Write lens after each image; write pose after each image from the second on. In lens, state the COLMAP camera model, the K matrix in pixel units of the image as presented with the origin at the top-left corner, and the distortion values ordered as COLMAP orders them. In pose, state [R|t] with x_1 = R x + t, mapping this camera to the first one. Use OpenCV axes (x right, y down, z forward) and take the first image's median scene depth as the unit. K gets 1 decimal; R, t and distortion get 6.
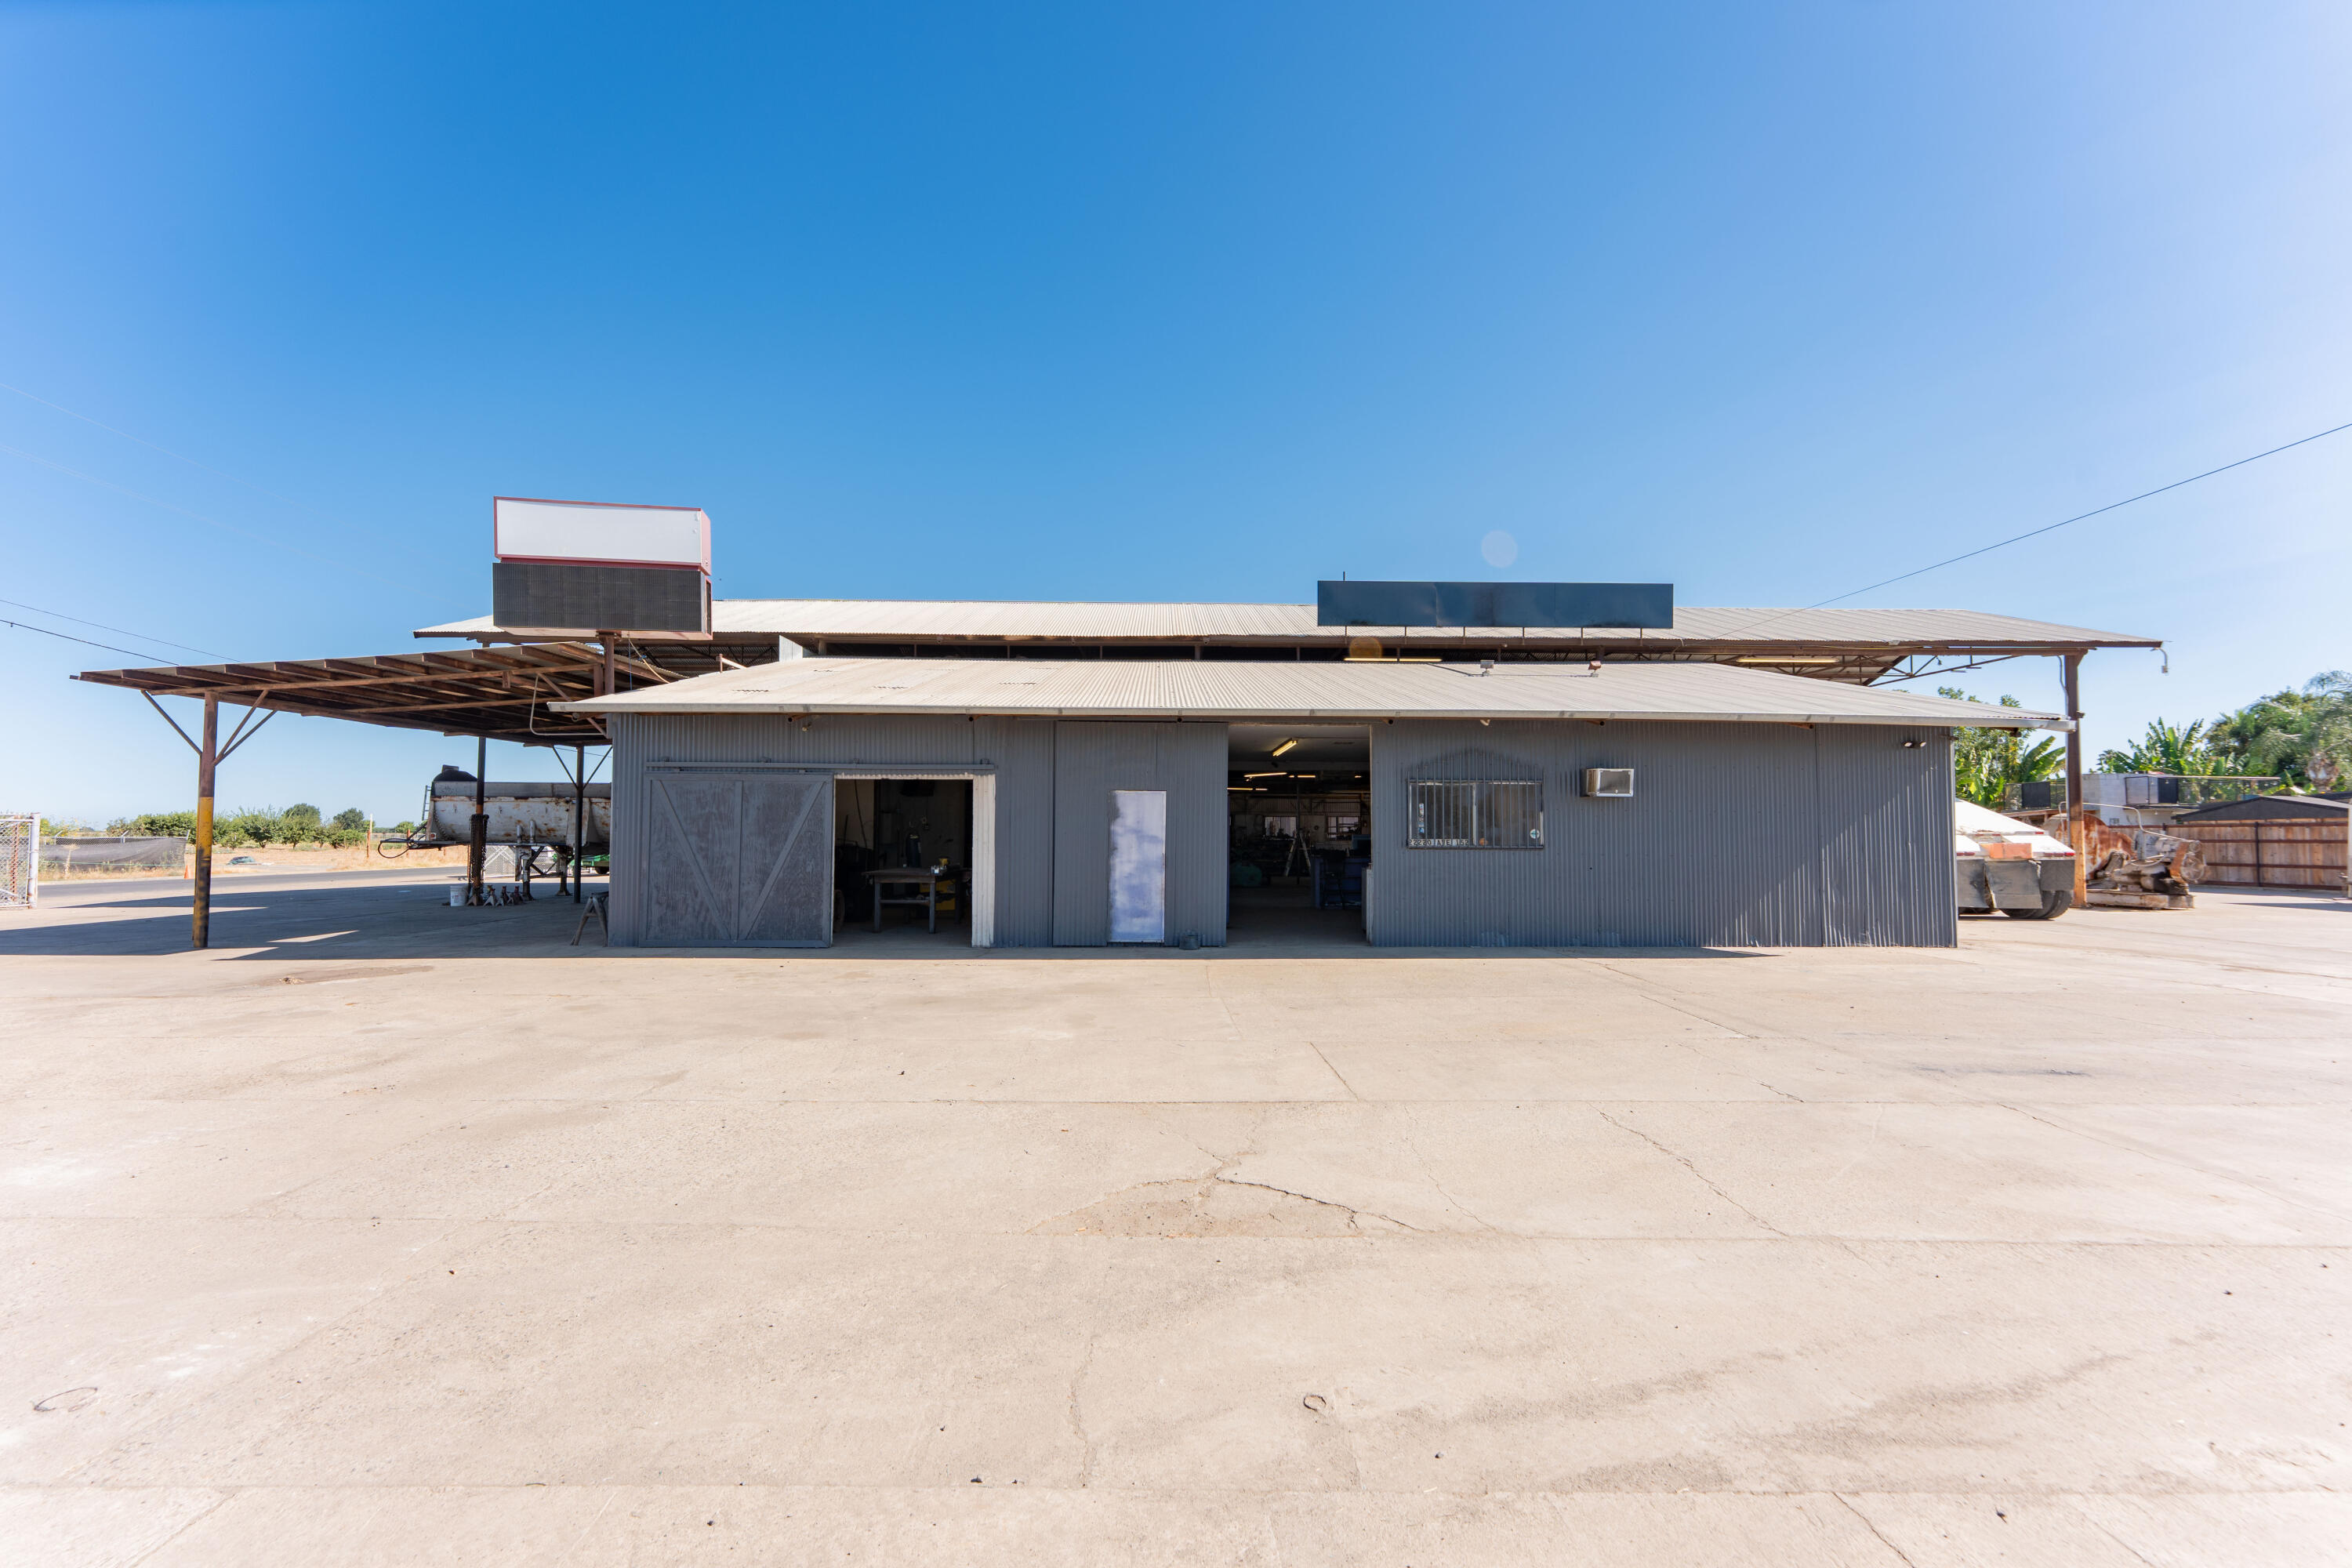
lens RADIAL K [[953.3, 0, 1179.7], [0, 953.3, 808.2], [0, 0, 1]] dist [0.000478, -0.000007]
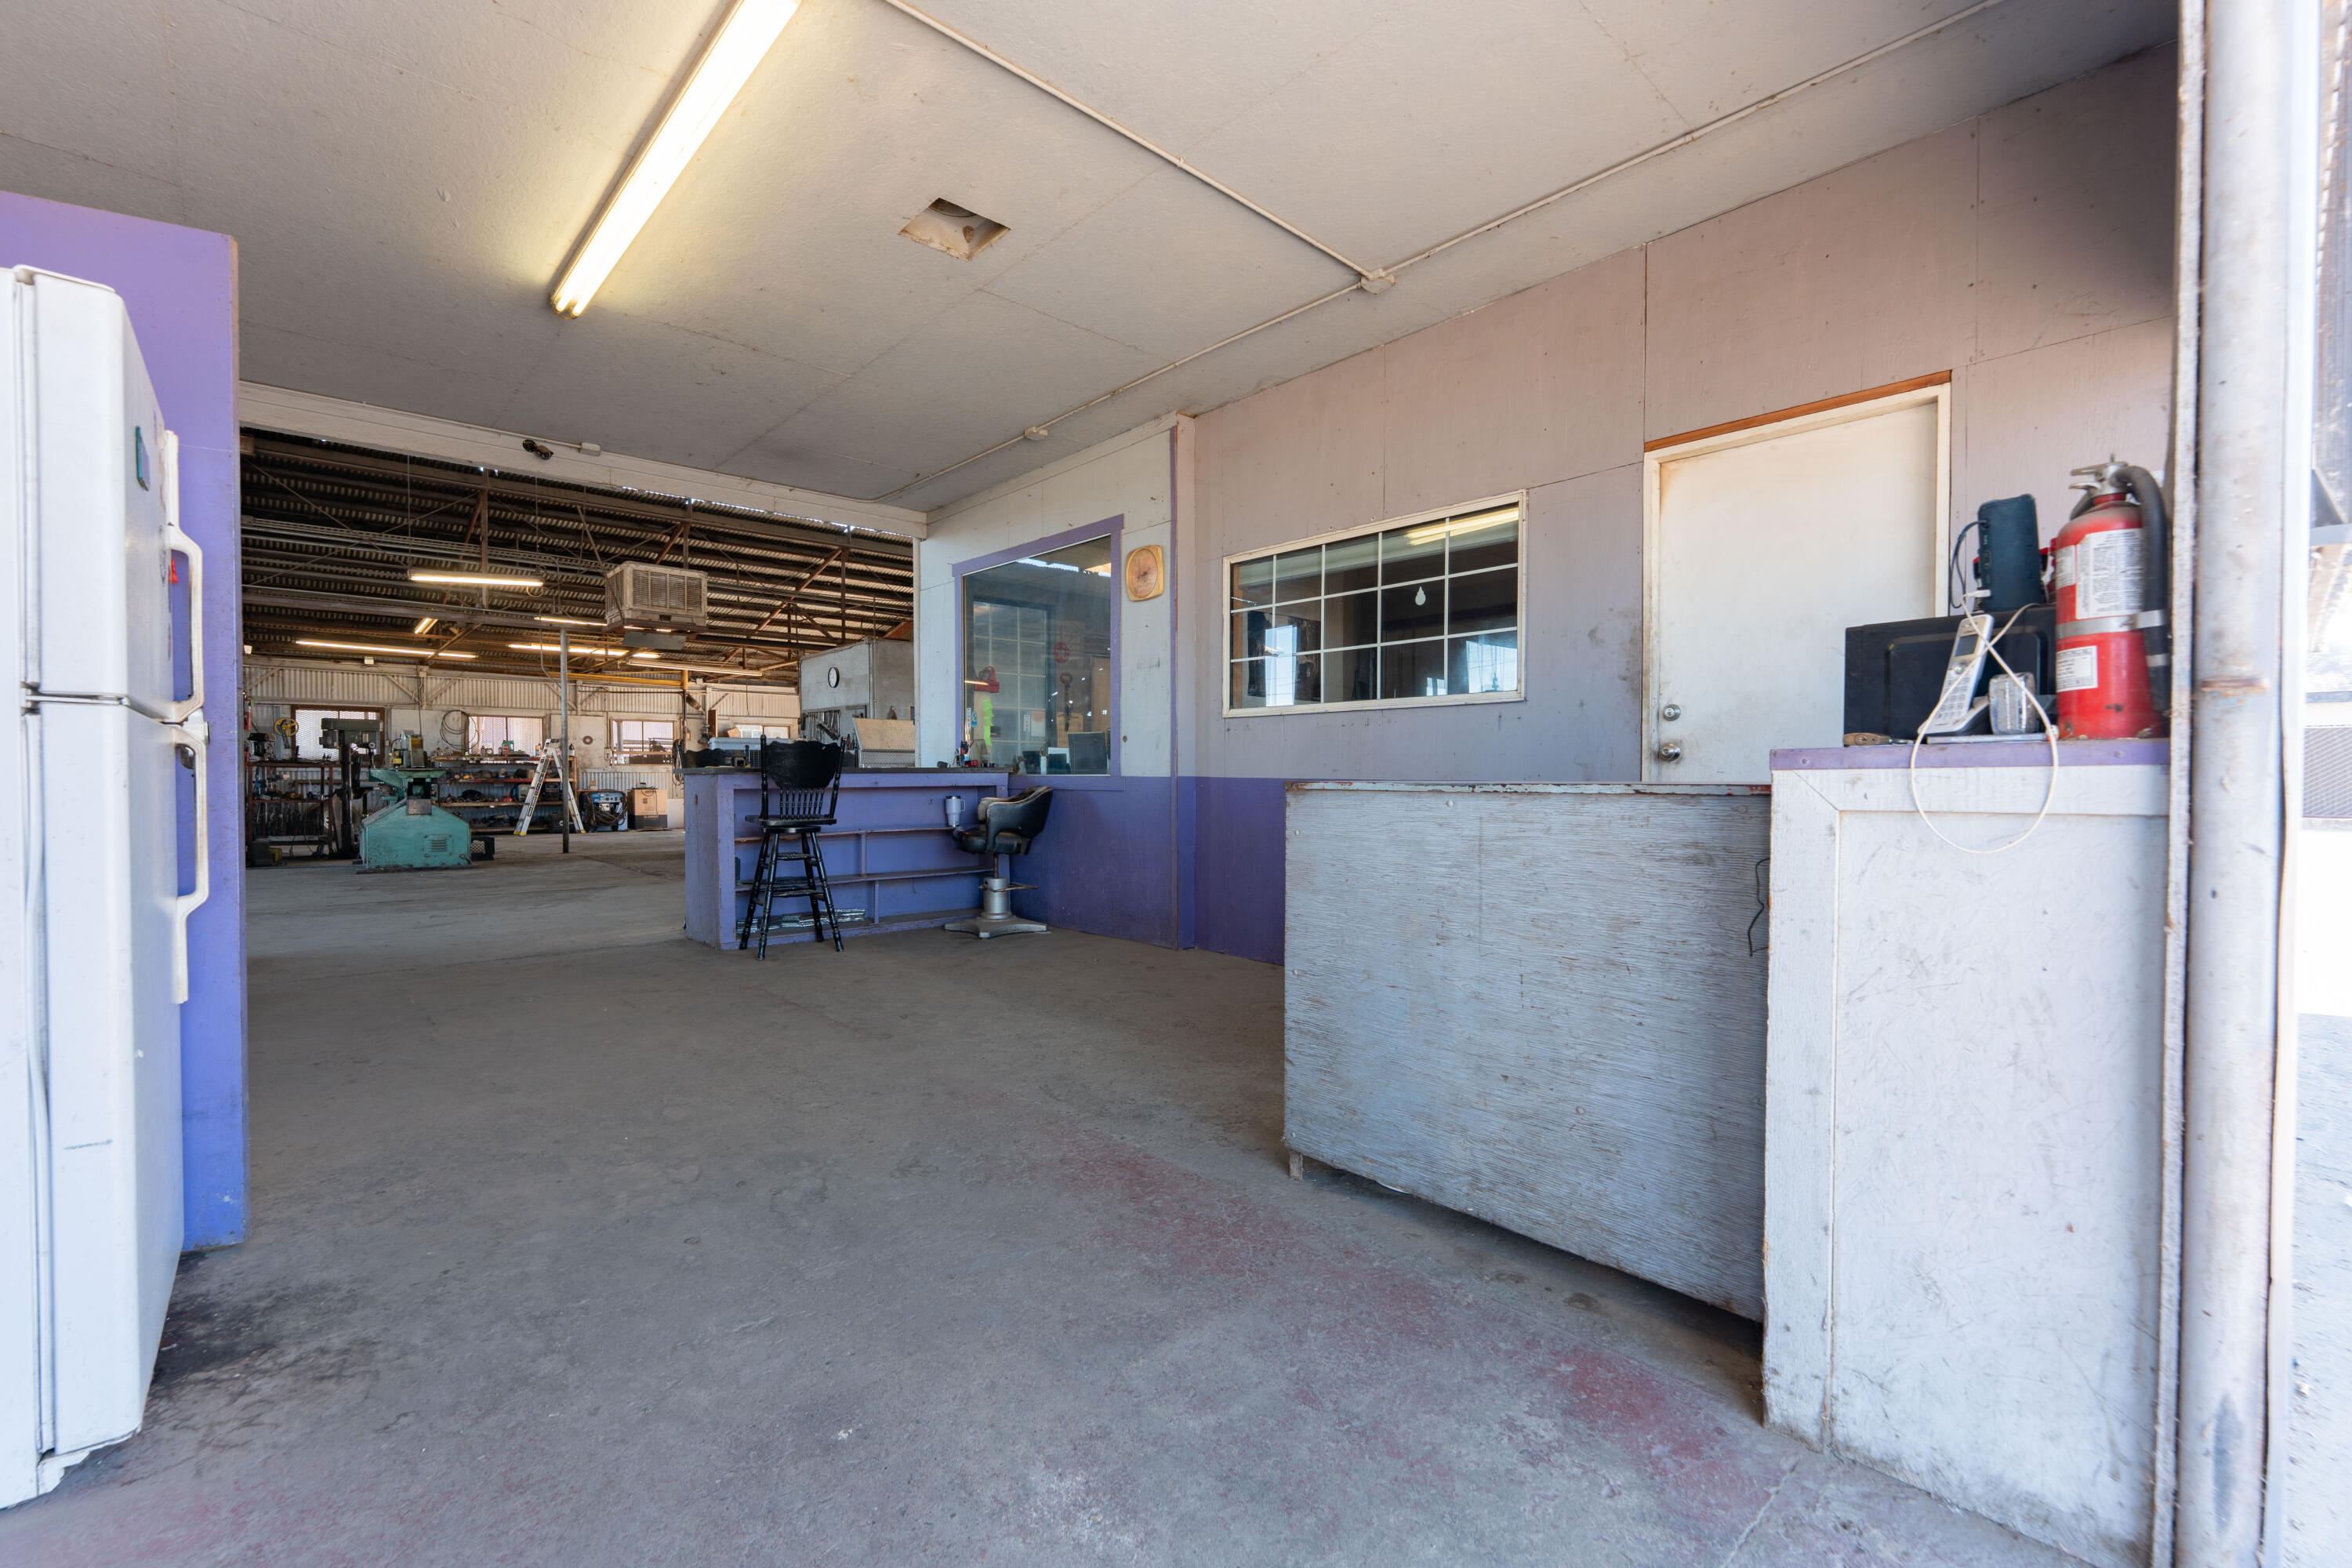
lens RADIAL K [[1002.6, 0, 1173.6], [0, 1002.6, 798.4], [0, 0, 1]] dist [-0.000889, -0.000081]
pose [[0.755842, -0.021320, 0.654407, 0.068223], [-0.011923, 0.998856, 0.046313, 0.062579], [-0.654646, -0.042807, 0.754723, 0.982130]]
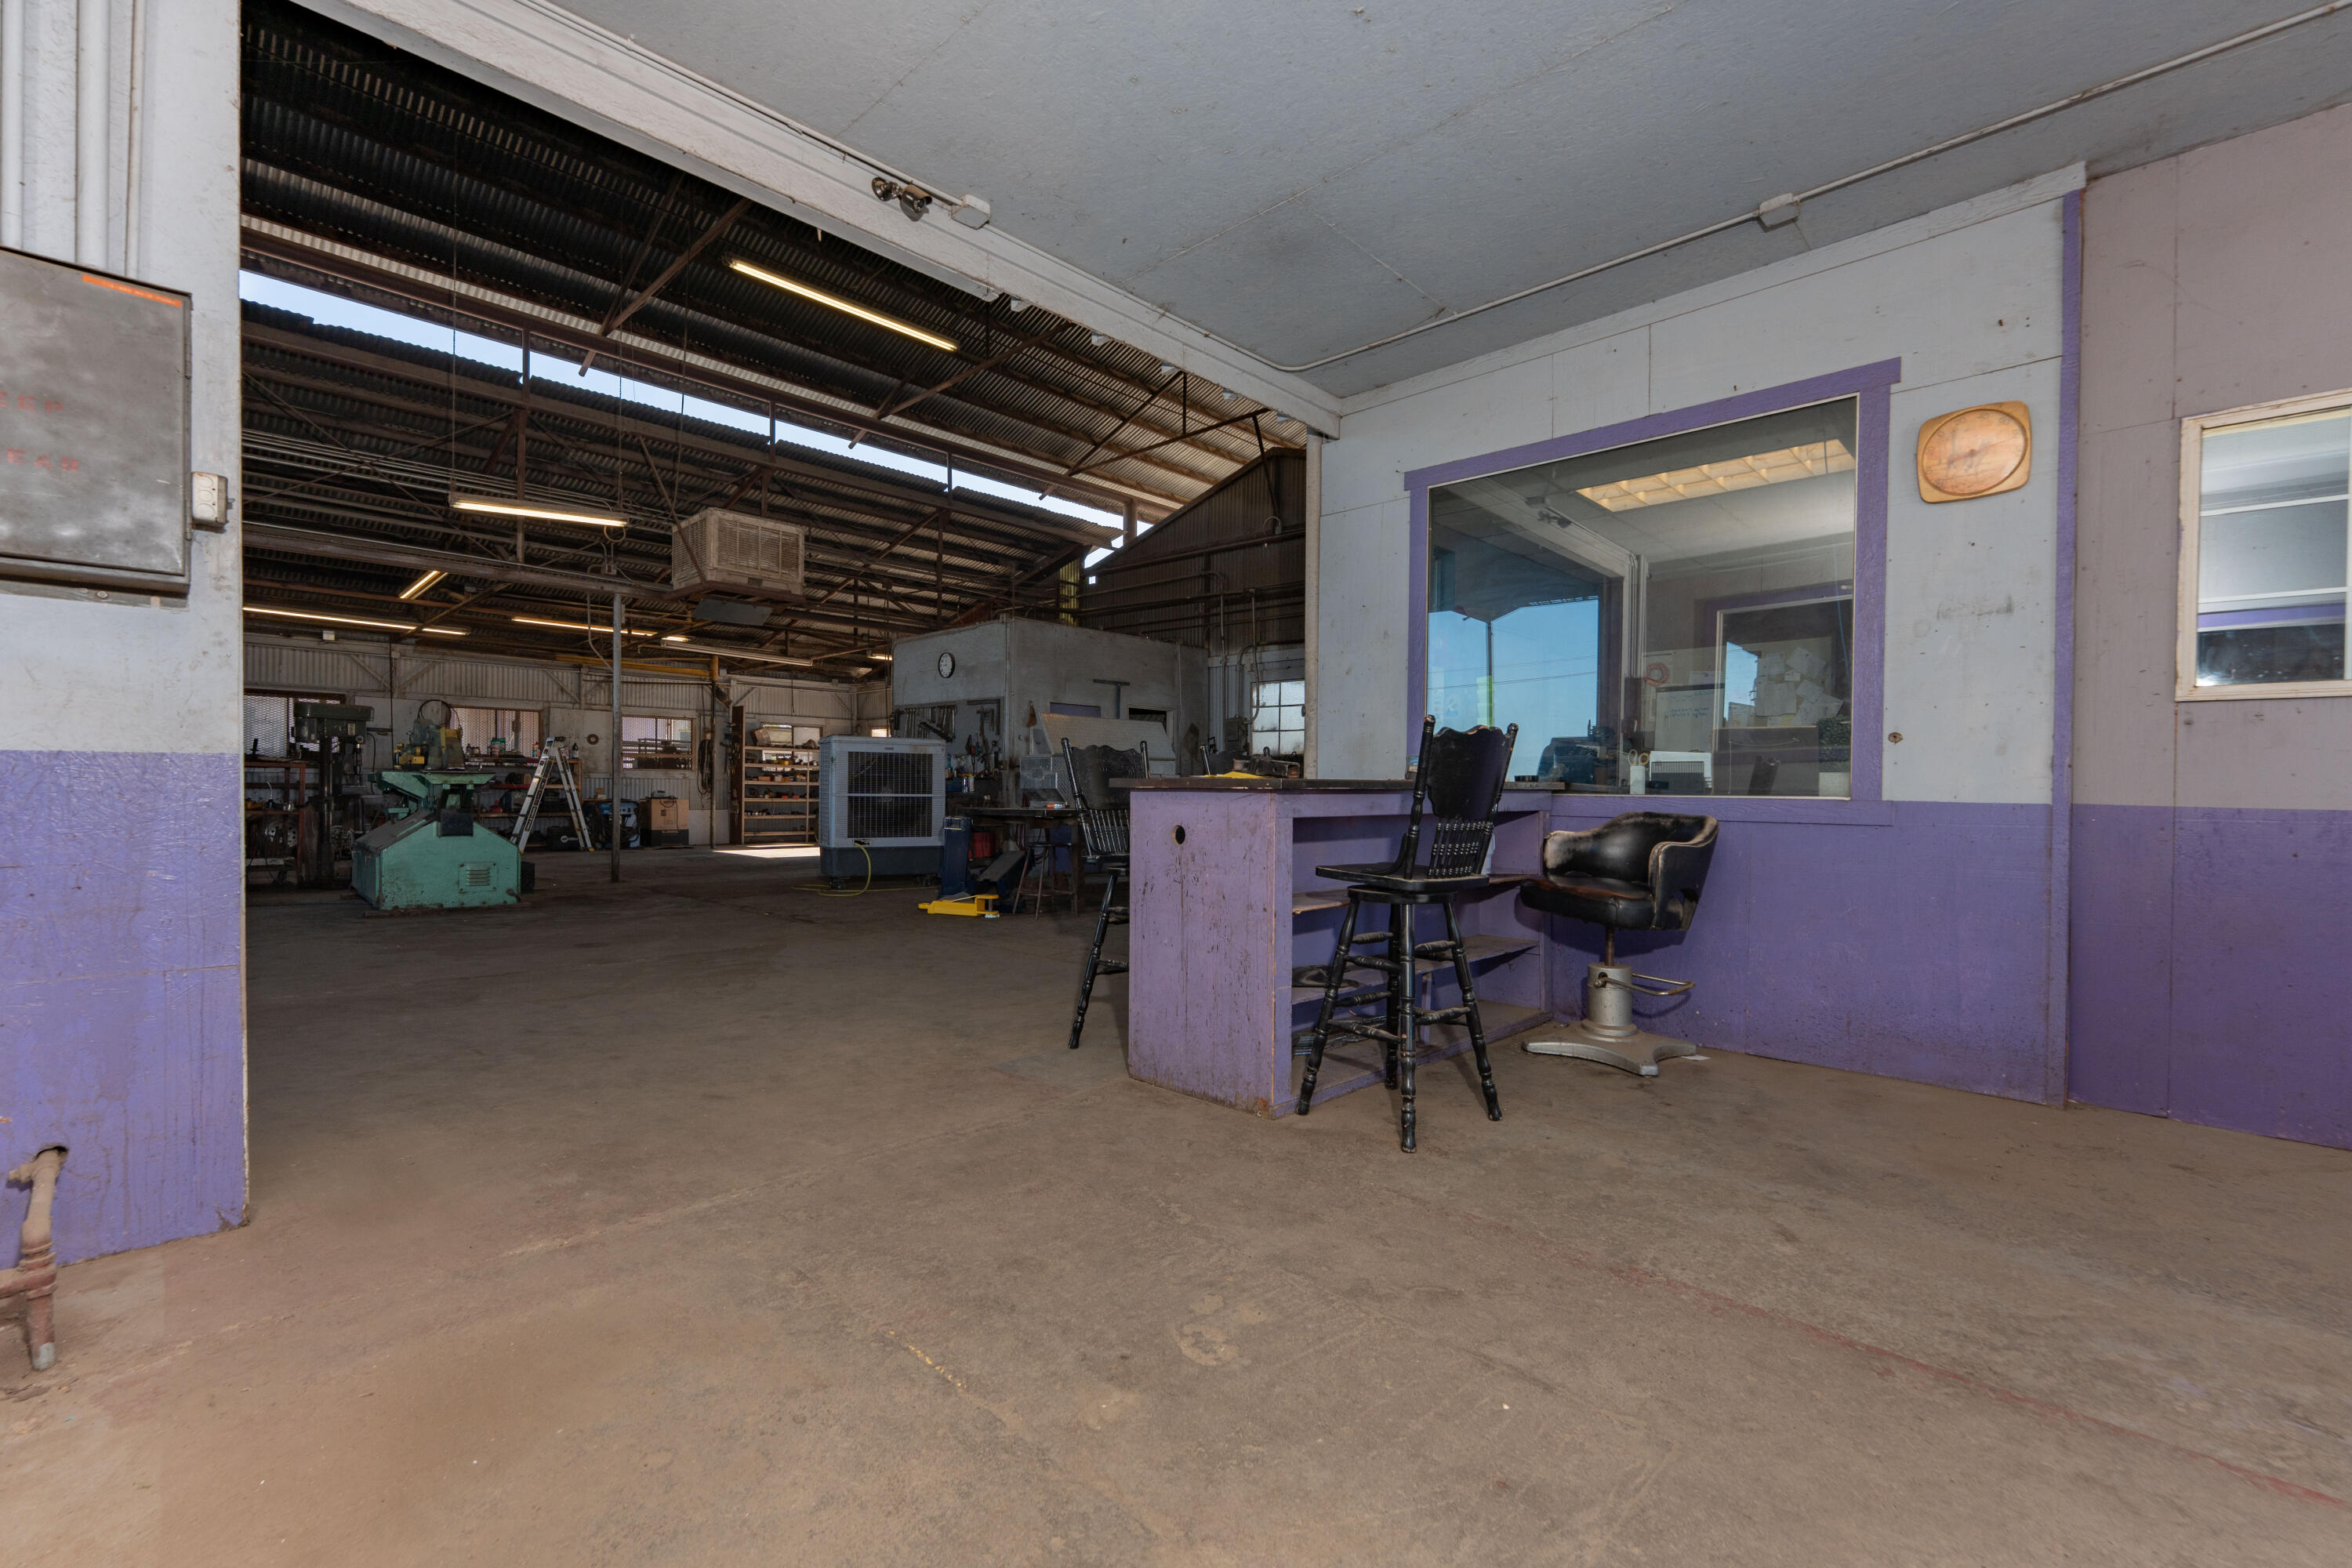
lens RADIAL K [[1002.6, 0, 1173.6], [0, 1002.6, 798.4], [0, 0, 1]] dist [-0.000889, -0.000081]
pose [[0.709977, -0.004329, 0.704211, 0.022401], [-0.026091, 0.999133, 0.032446, 0.069704], [-0.703741, -0.041409, 0.709249, 1.292610]]
